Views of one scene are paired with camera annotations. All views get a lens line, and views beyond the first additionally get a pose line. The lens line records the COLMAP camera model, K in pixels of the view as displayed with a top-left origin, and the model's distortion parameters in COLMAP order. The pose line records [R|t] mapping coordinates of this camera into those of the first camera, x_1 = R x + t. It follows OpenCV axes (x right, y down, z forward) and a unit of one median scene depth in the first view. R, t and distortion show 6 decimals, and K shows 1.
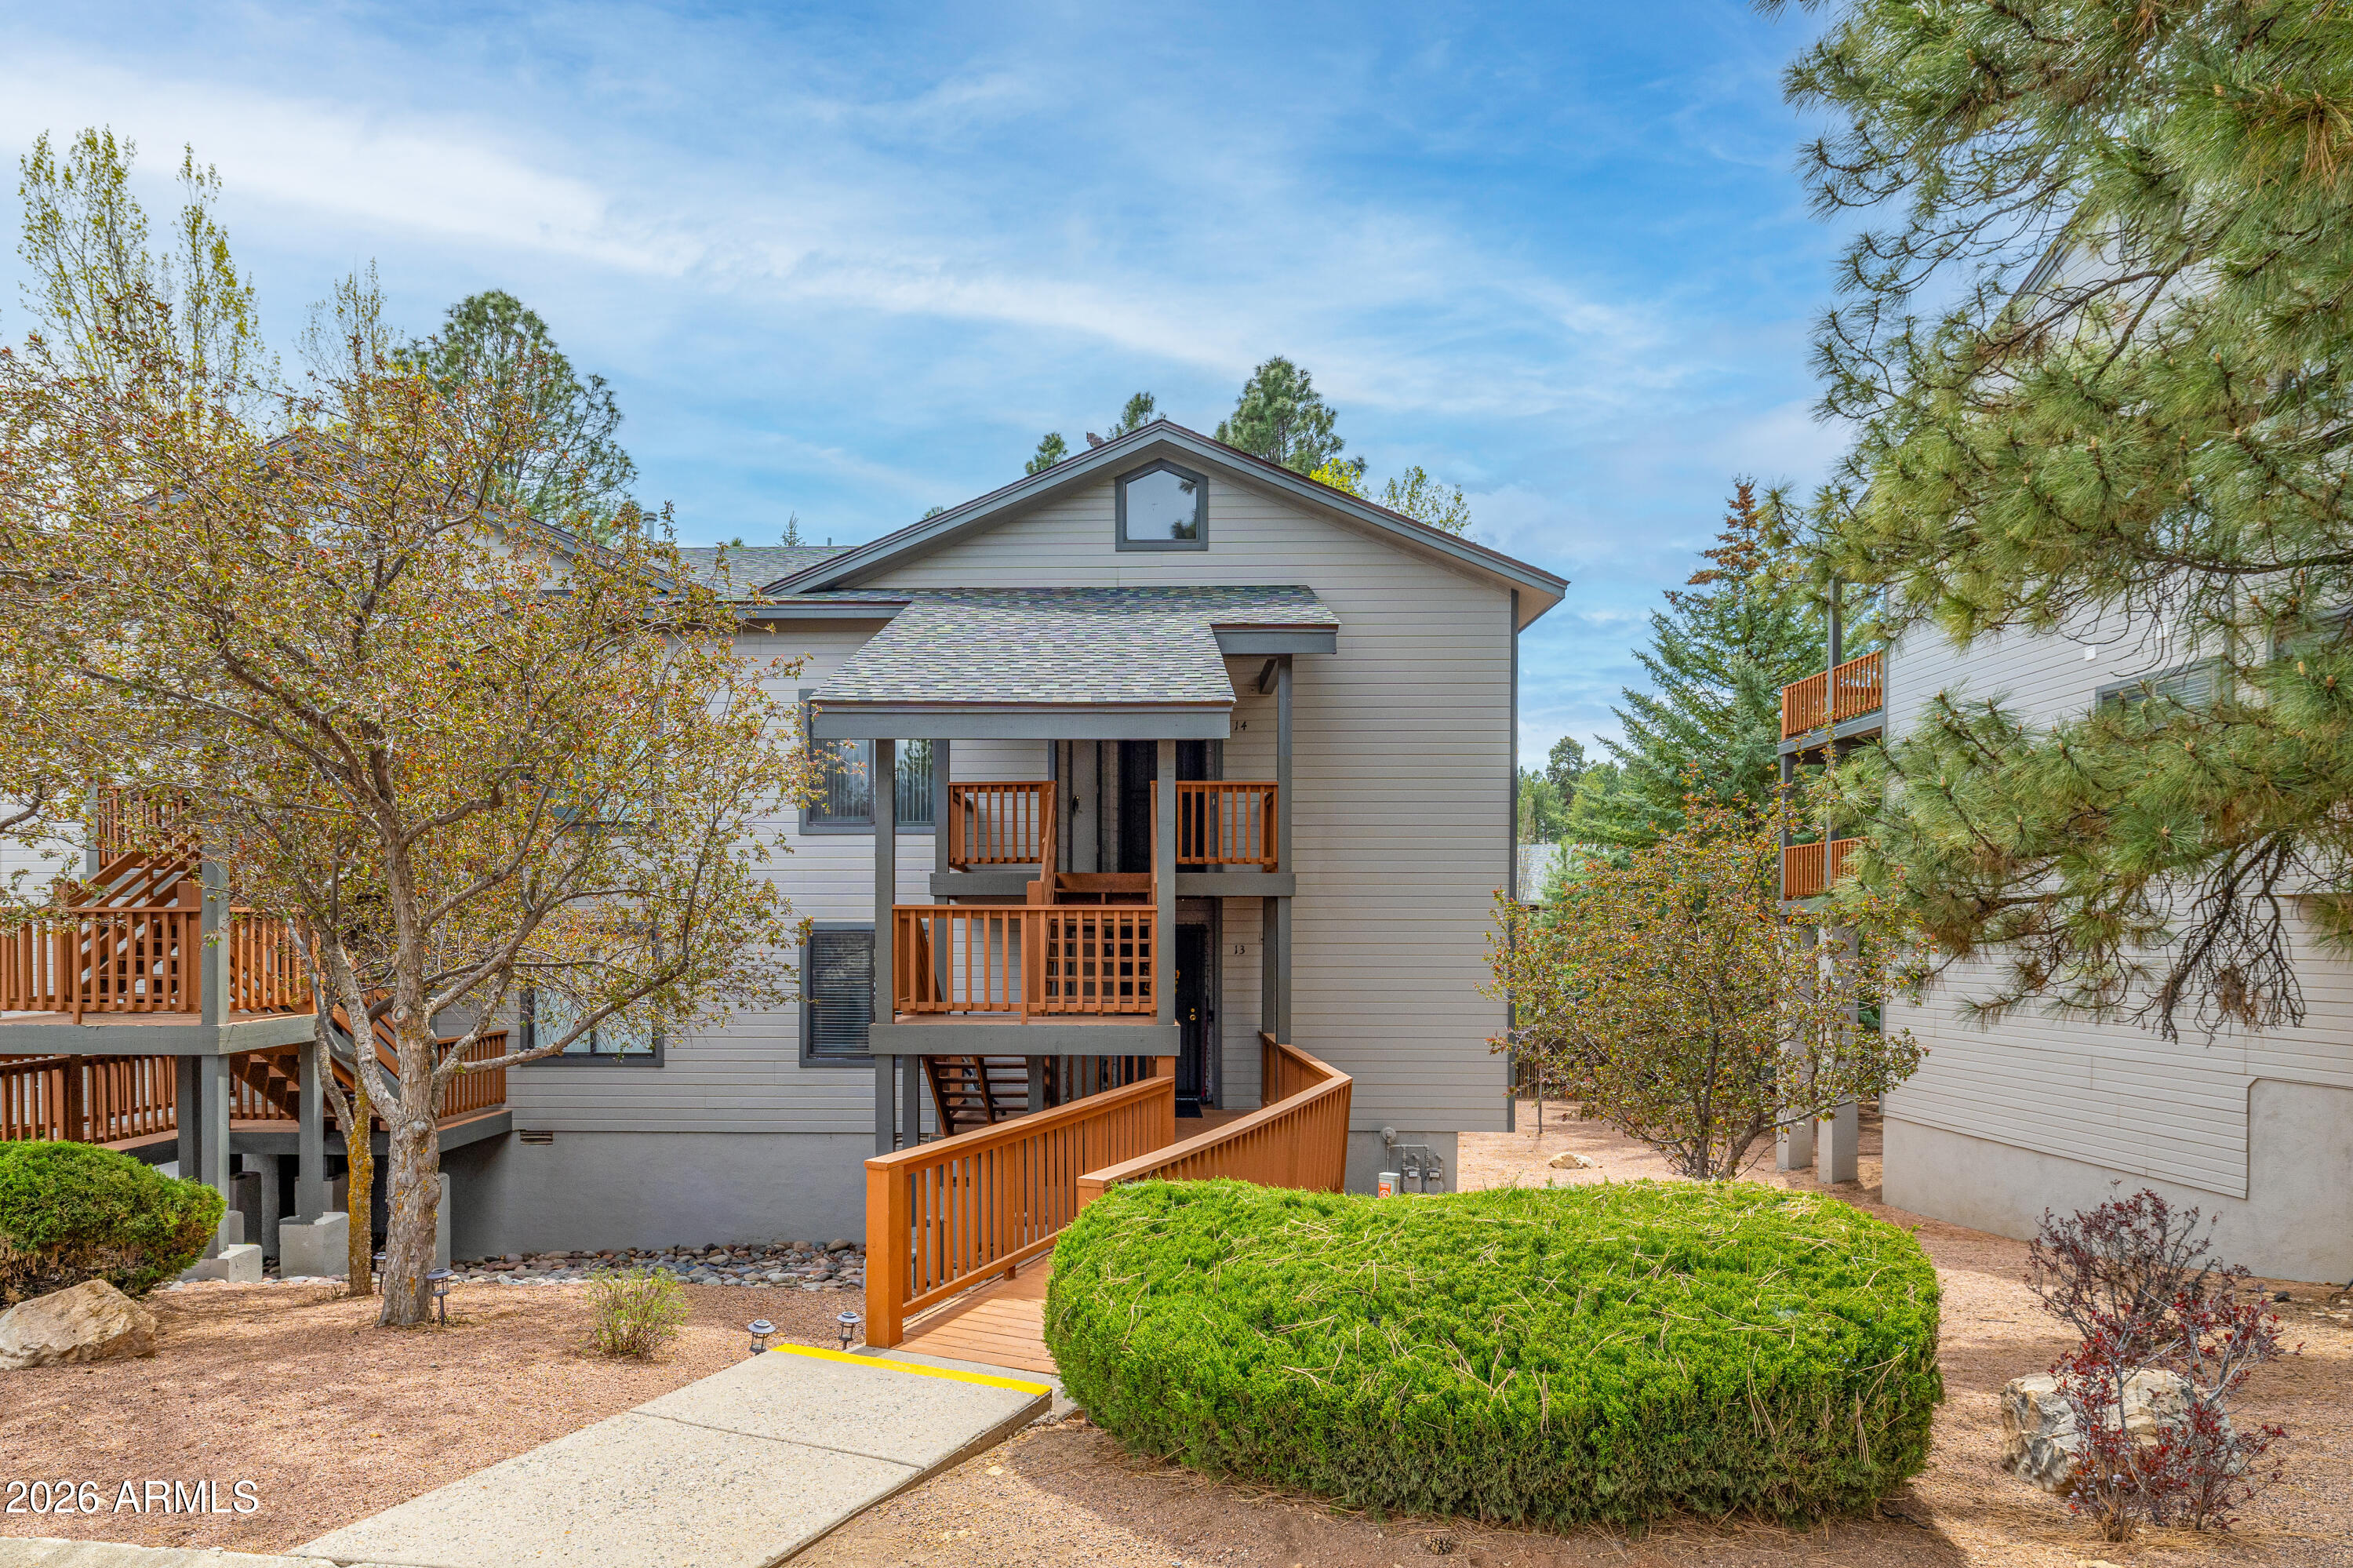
lens RADIAL K [[1008.2, 0, 1170.3], [0, 1008.2, 763.1], [0, 0, 1]] dist [0.000893, 0.000483]
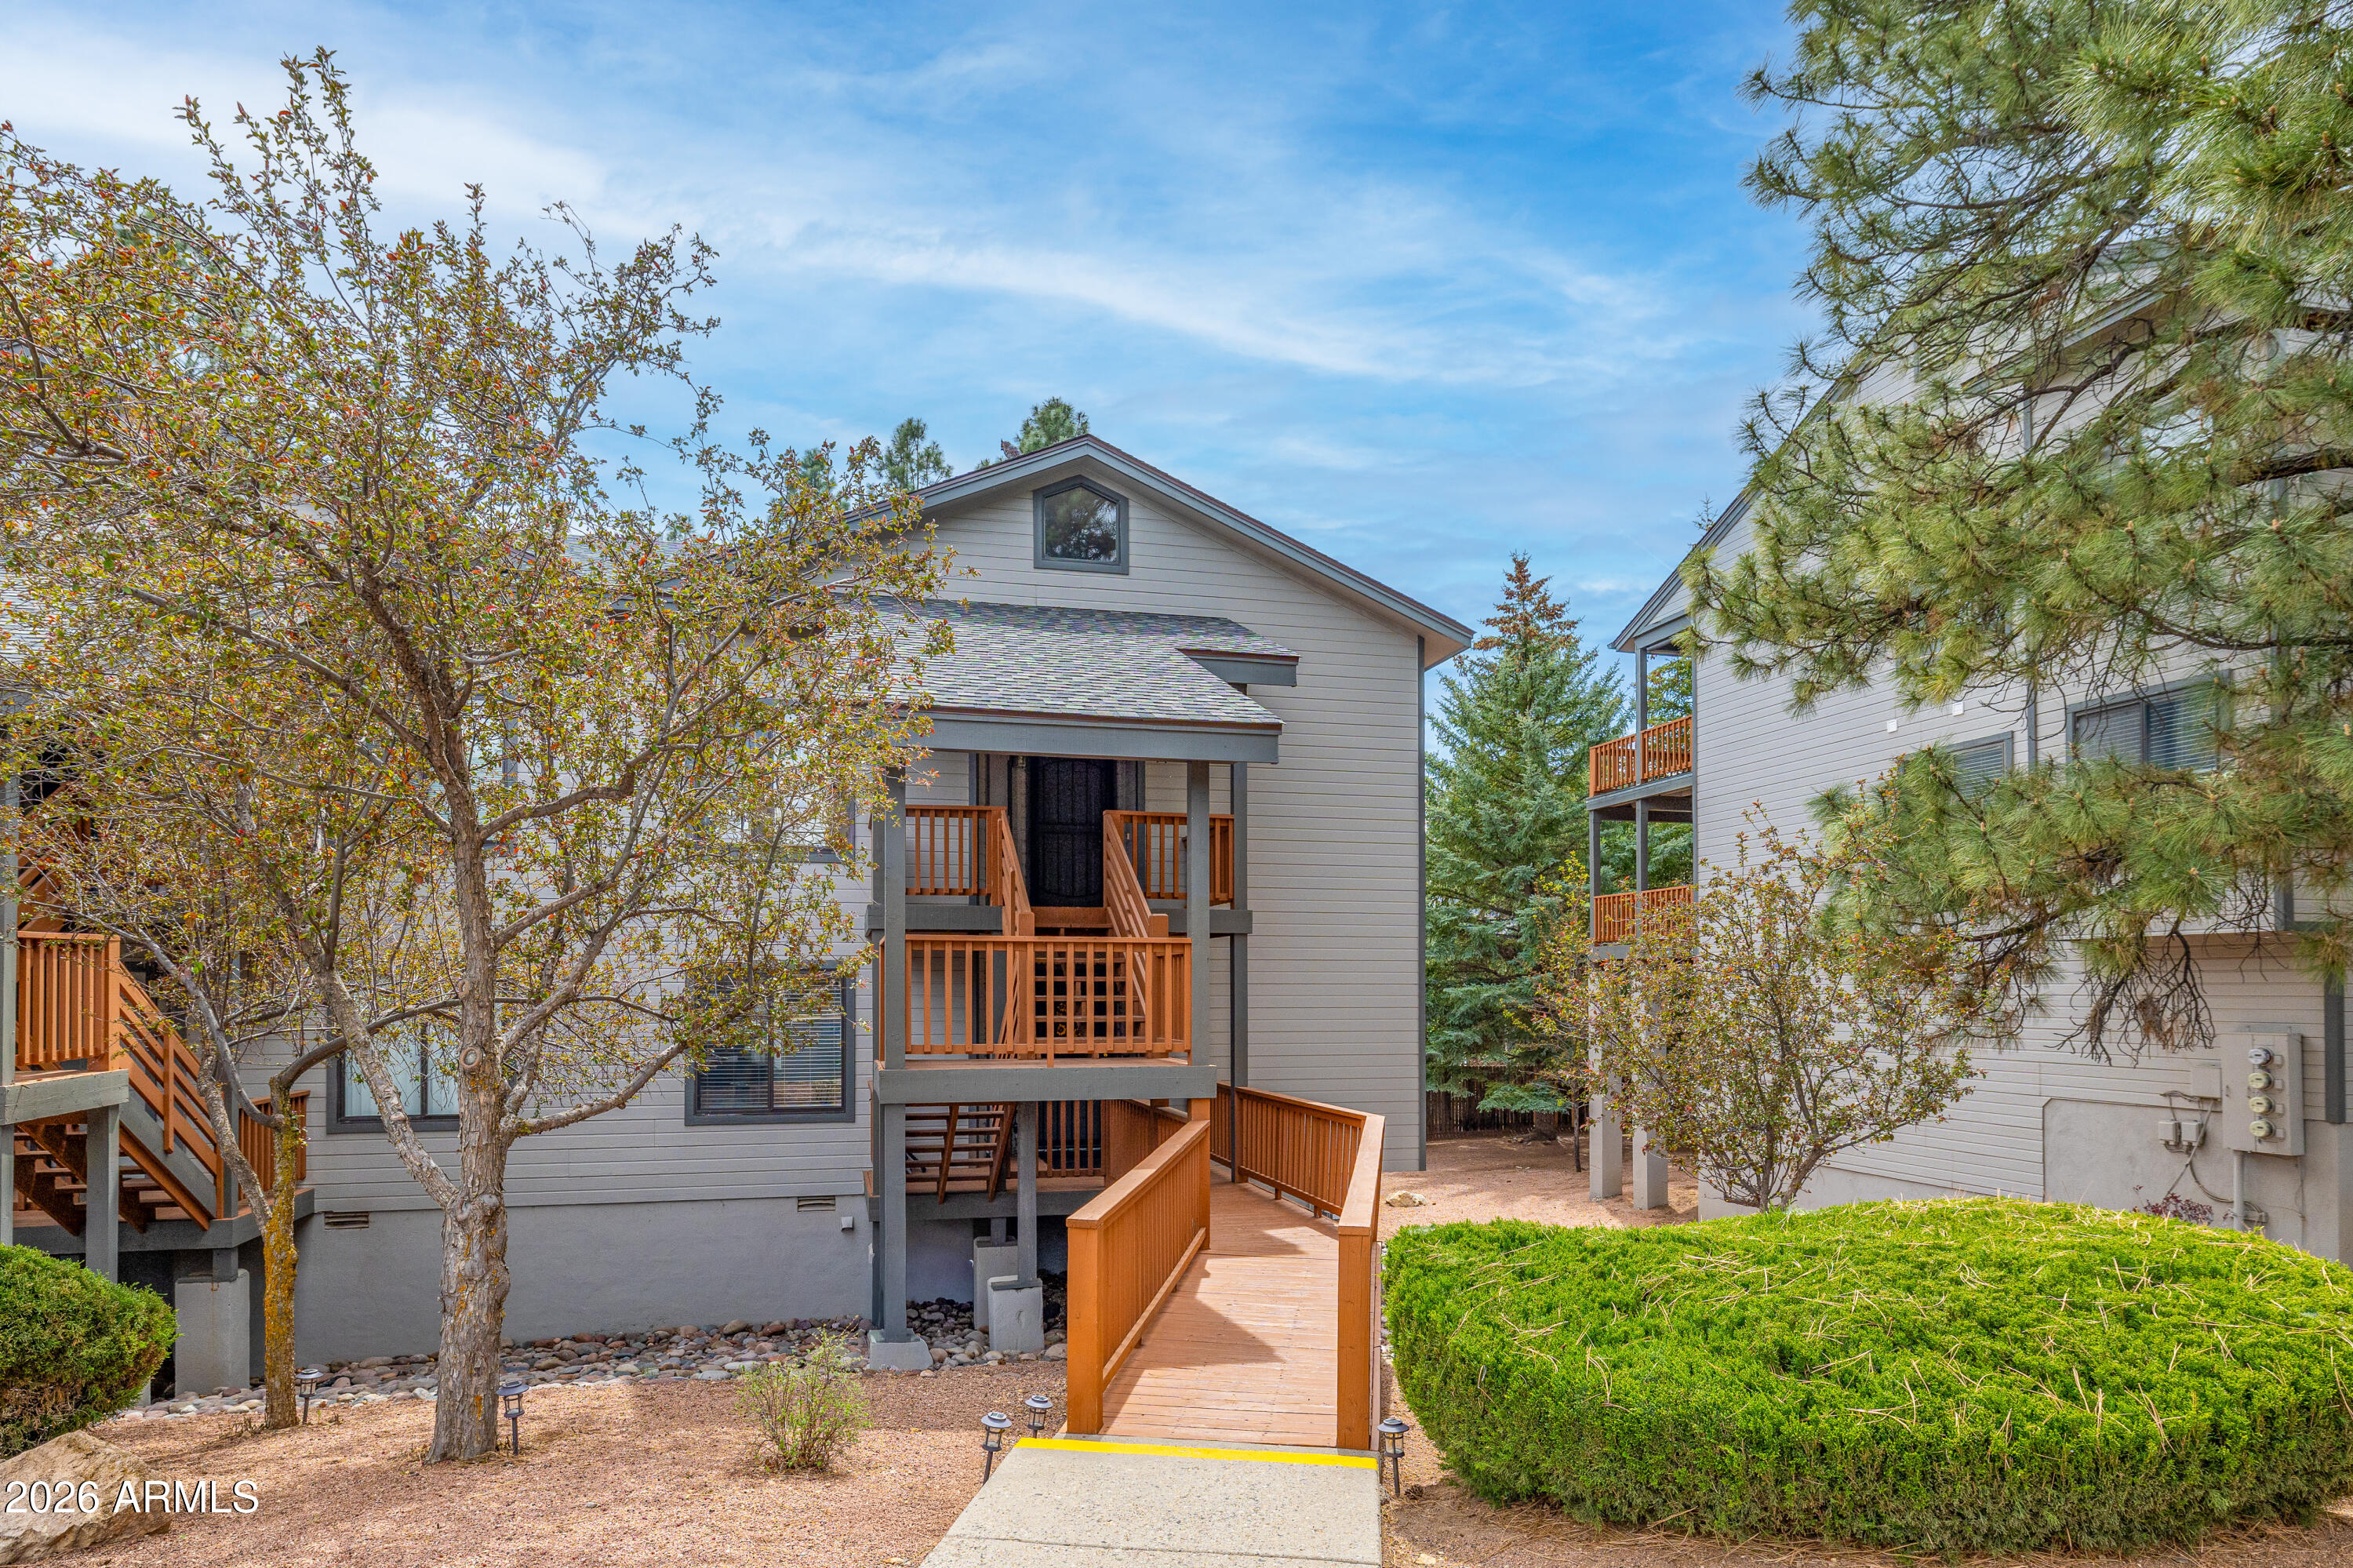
lens RADIAL K [[1032.2, 0, 1162.7], [0, 1032.2, 795.9], [0, 0, 1]] dist [0.002072, -0.000107]
pose [[0.979454, 0.035203, 0.198572, -0.183633], [-0.033302, 0.999362, -0.012909, 0.017423], [-0.198900, 0.006031, 0.980001, 0.048841]]
